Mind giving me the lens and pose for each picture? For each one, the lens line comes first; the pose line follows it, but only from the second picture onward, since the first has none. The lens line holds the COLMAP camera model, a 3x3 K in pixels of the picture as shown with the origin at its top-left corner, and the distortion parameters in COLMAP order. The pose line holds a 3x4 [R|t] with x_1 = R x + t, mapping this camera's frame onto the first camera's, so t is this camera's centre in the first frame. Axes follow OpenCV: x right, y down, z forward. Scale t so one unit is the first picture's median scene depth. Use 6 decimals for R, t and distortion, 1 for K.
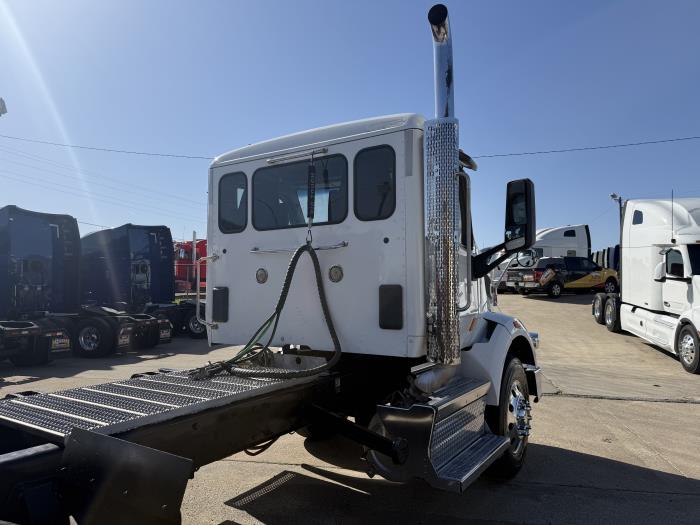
lens RADIAL K [[489.7, 0, 350.8], [0, 489.7, 266.9], [0, 0, 1]] dist [0.078949, -0.093289]
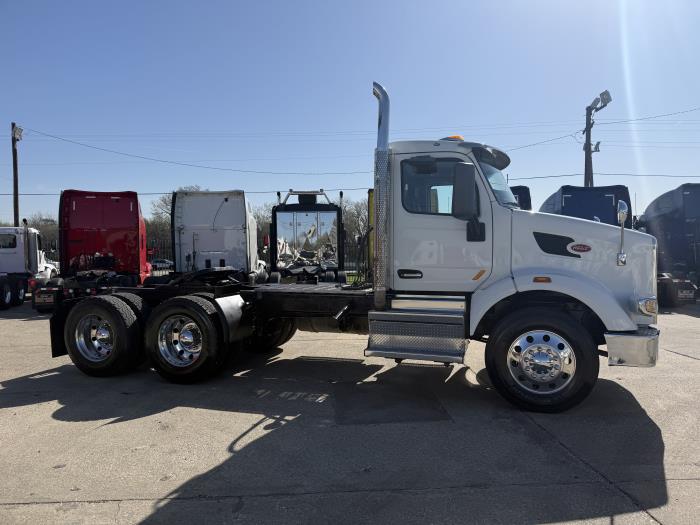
lens RADIAL K [[483.7, 0, 352.9], [0, 483.7, 263.3], [0, 0, 1]] dist [0.080623, -0.109488]
pose [[0.263495, 0.021511, -0.964421, 0.558579], [0.046103, 0.998328, 0.034864, 0.010970], [0.963558, -0.053649, 0.262063, 0.142188]]
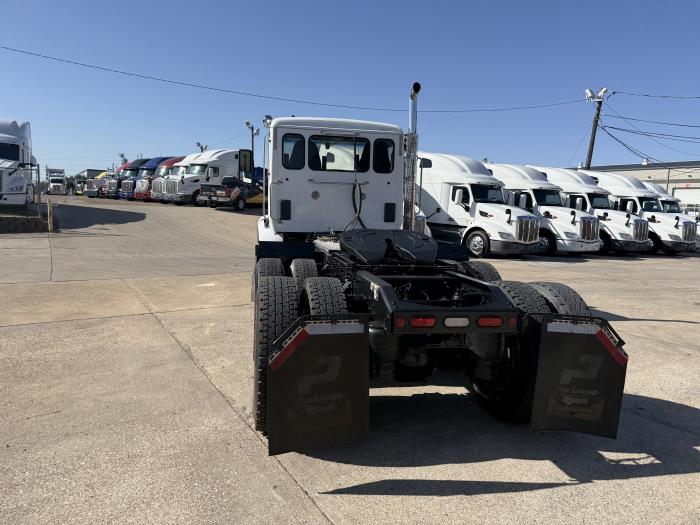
lens RADIAL K [[487.6, 0, 353.3], [0, 487.6, 267.2], [0, 0, 1]] dist [0.079094, -0.101477]
pose [[0.720351, -0.059076, 0.691089, -0.529842], [-0.063433, 0.986580, 0.150454, -0.000081], [-0.690703, -0.152218, 0.706937, -0.176318]]
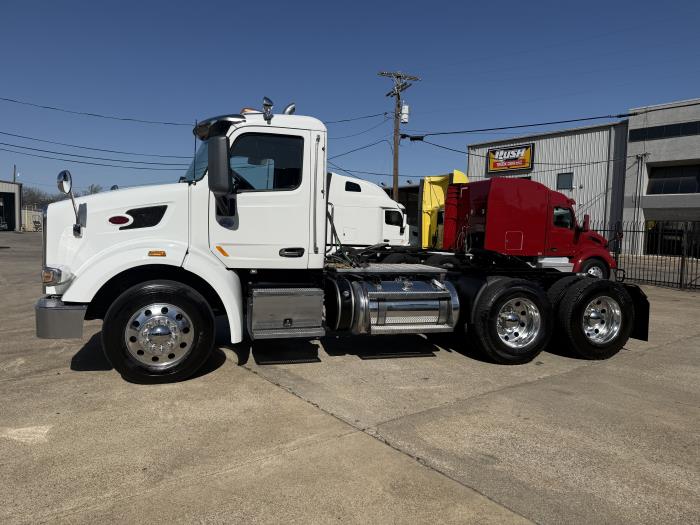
lens RADIAL K [[487.6, 0, 353.3], [0, 487.6, 267.2], [0, 0, 1]] dist [0.079094, -0.101477]
pose [[-0.769258, -0.078617, 0.634083, -0.494834], [-0.063318, 0.996896, 0.046783, 0.037025], [-0.635793, -0.004161, -0.771848, 0.817410]]
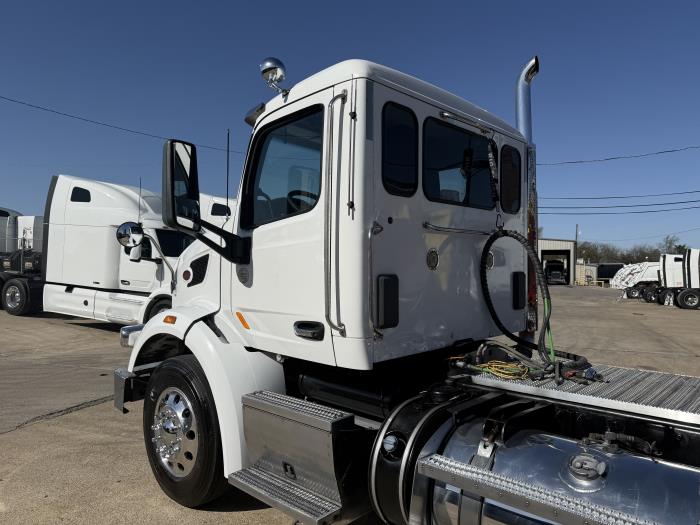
lens RADIAL K [[489.7, 0, 350.8], [0, 489.7, 266.9], [0, 0, 1]] dist [0.078949, -0.093289]
pose [[0.187357, 0.003817, 0.982285, -0.370792], [-0.050488, 0.998708, 0.005749, 0.011938], [-0.980994, -0.050671, 0.187307, 0.376743]]
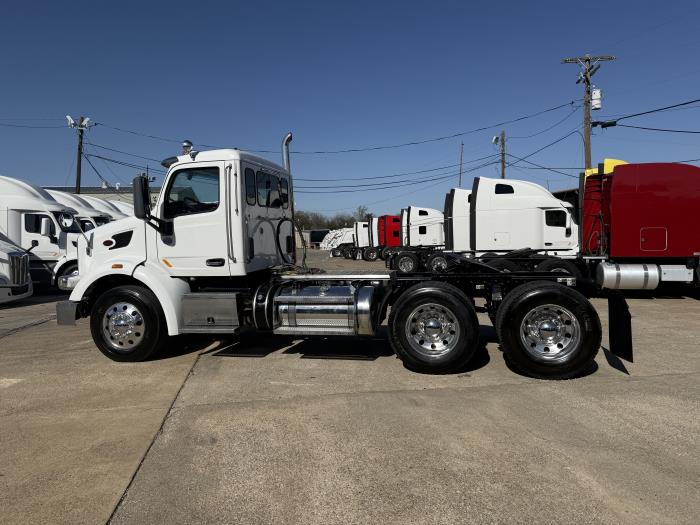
lens RADIAL K [[485.7, 0, 354.1], [0, 485.7, 262.8], [0, 0, 1]] dist [0.070912, -0.091763]
pose [[-0.356092, -0.046454, 0.933295, -0.769579], [-0.019327, 0.998916, 0.042346, 0.019735], [-0.934251, -0.002959, -0.356604, 0.508032]]
